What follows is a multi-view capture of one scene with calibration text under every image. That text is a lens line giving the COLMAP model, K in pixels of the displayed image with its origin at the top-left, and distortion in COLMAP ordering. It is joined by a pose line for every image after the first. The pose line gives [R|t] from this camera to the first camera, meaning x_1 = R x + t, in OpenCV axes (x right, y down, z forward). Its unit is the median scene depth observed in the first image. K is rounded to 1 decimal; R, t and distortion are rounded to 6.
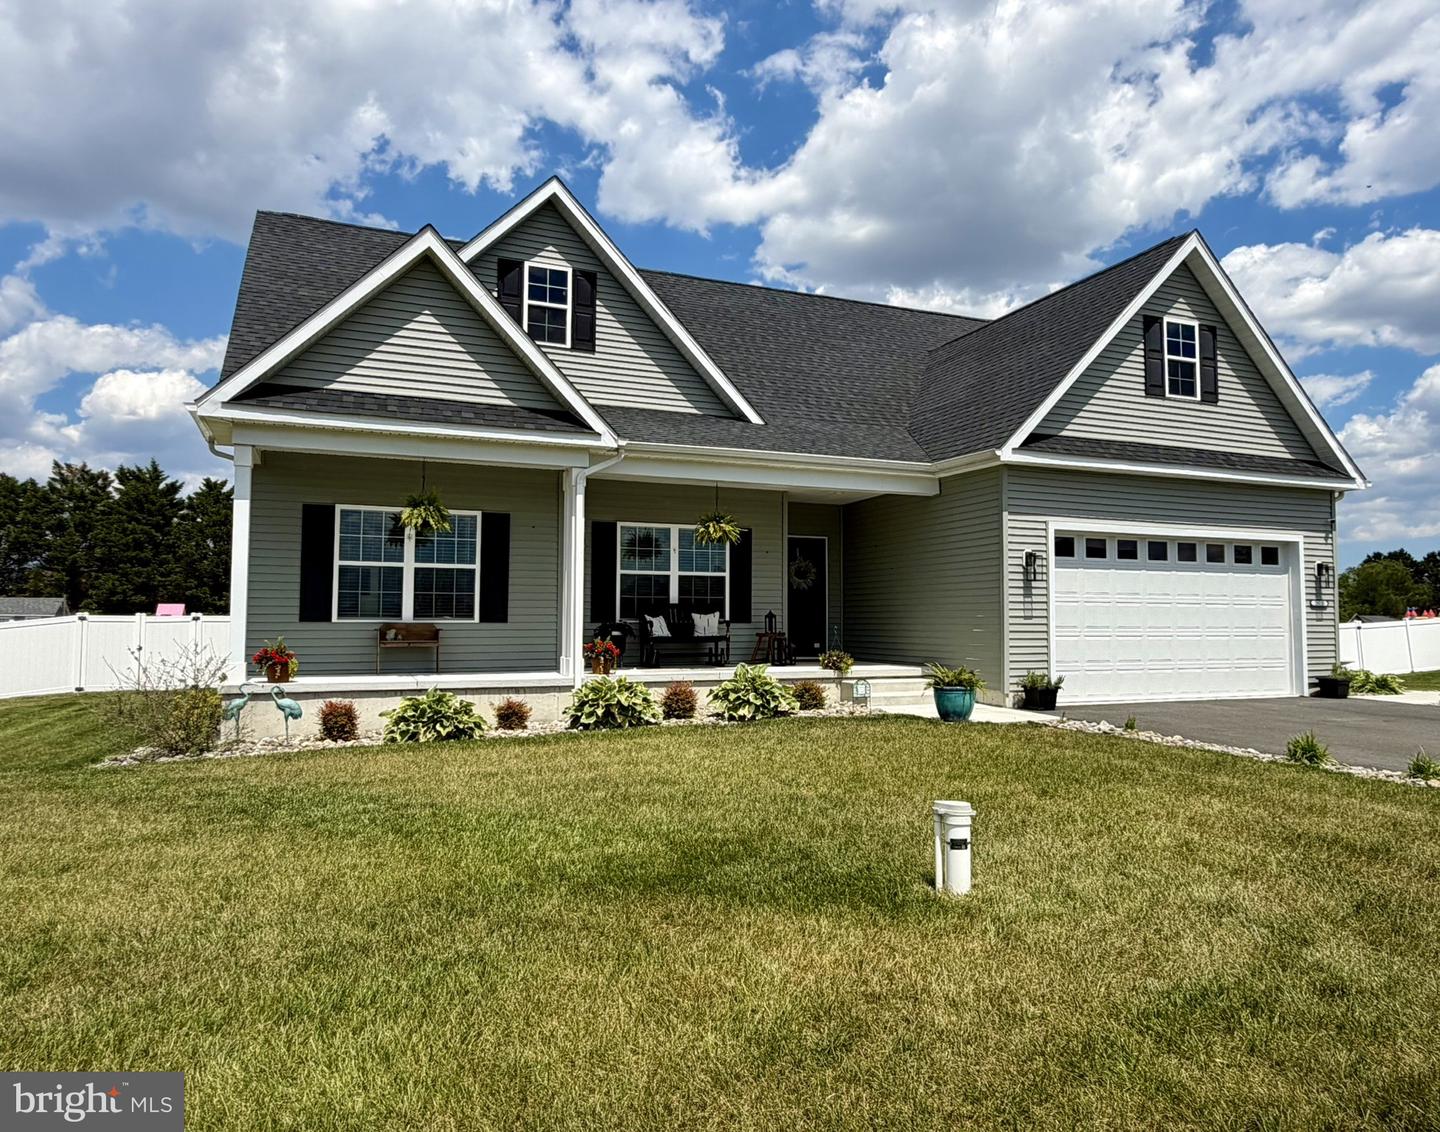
lens RADIAL K [[989.7, 0, 720.0], [0, 989.7, 566.0], [0, 0, 1]] dist [0.003112, 0.003968]
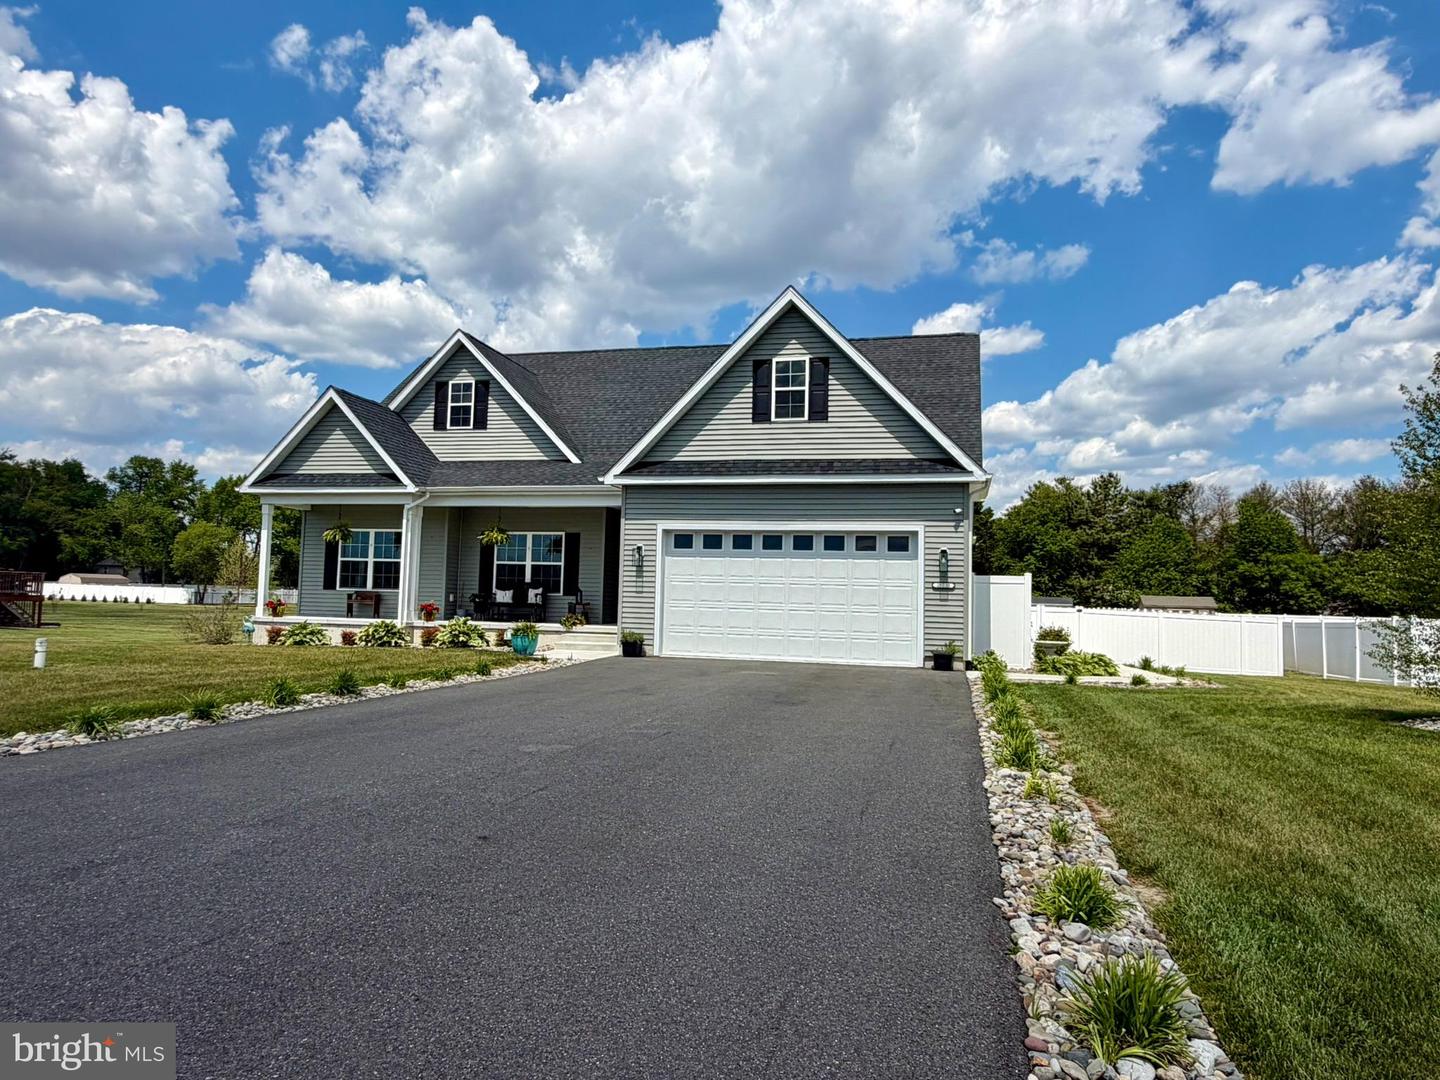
lens RADIAL K [[922.3, 0, 720.0], [0, 922.3, 540.0], [0, 0, 1]] dist [-0.002910, -0.001708]
pose [[0.795715, -0.023228, -0.605226, 1.099165], [0.011671, 0.999667, -0.023021, 0.008104], [0.605559, 0.011254, 0.795721, 0.019961]]
